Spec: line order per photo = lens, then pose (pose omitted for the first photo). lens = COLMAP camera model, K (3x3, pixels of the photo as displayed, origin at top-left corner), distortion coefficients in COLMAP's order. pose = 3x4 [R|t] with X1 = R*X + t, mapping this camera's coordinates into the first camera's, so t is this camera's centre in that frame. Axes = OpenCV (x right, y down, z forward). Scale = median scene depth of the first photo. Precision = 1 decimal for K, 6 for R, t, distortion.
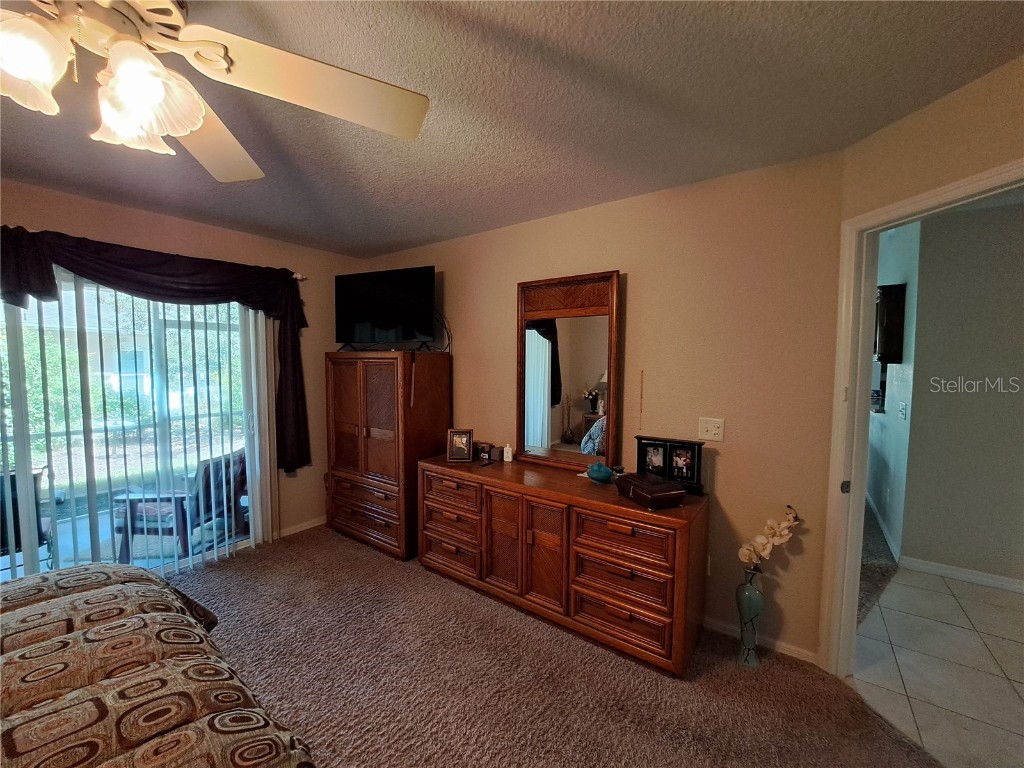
lens RADIAL K [[406.4, 0, 512.0], [0, 406.4, 385.9], [0, 0, 1]] dist [-0.011786, -0.001174]
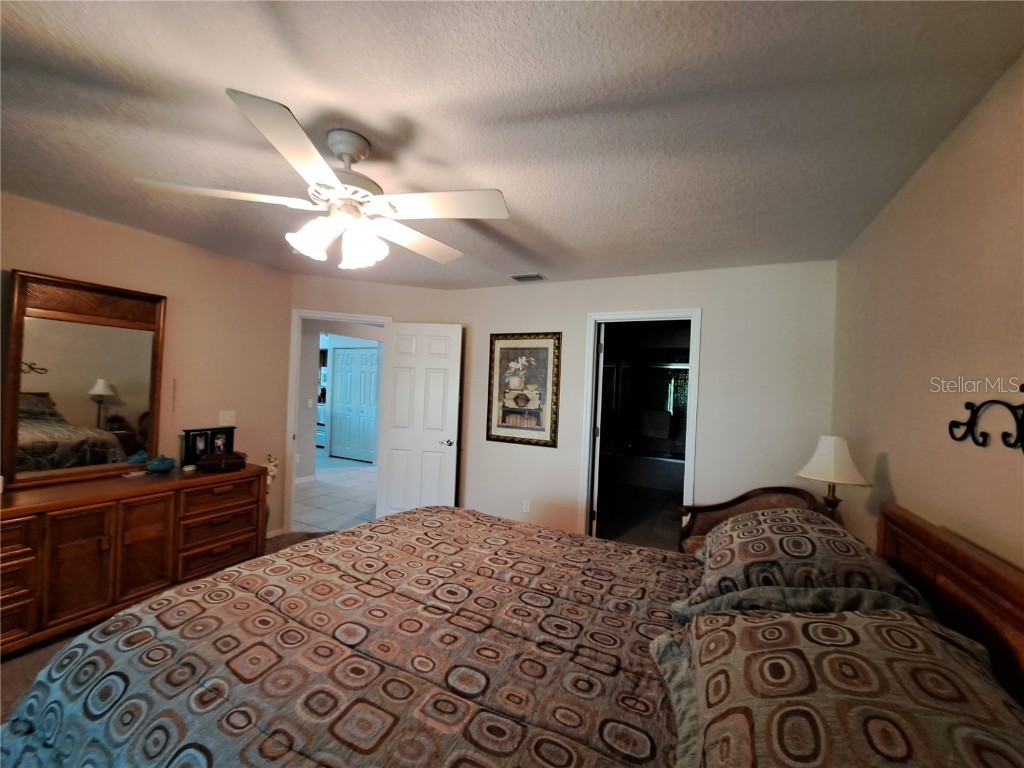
lens RADIAL K [[406.4, 0, 512.0], [0, 406.4, 385.9], [0, 0, 1]] dist [-0.011786, -0.001174]
pose [[-0.166035, -0.010399, 0.986065, -1.000476], [0.017582, 0.999754, 0.013504, -0.014125], [-0.985963, 0.019579, -0.165812, 0.169911]]
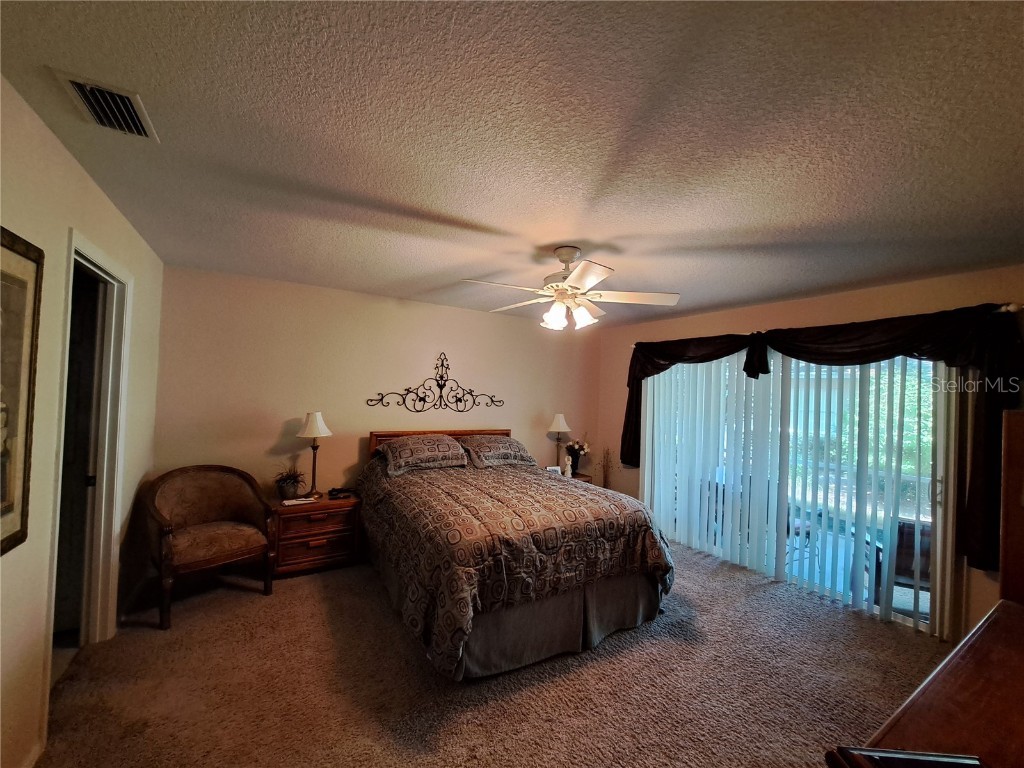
lens RADIAL K [[406.4, 0, 512.0], [0, 406.4, 385.9], [0, 0, 1]] dist [-0.011786, -0.001174]
pose [[-0.390958, -0.036296, -0.919693, 0.632404], [-0.096535, 0.995328, 0.001756, -0.056190], [0.915332, 0.089469, -0.392635, 0.603329]]
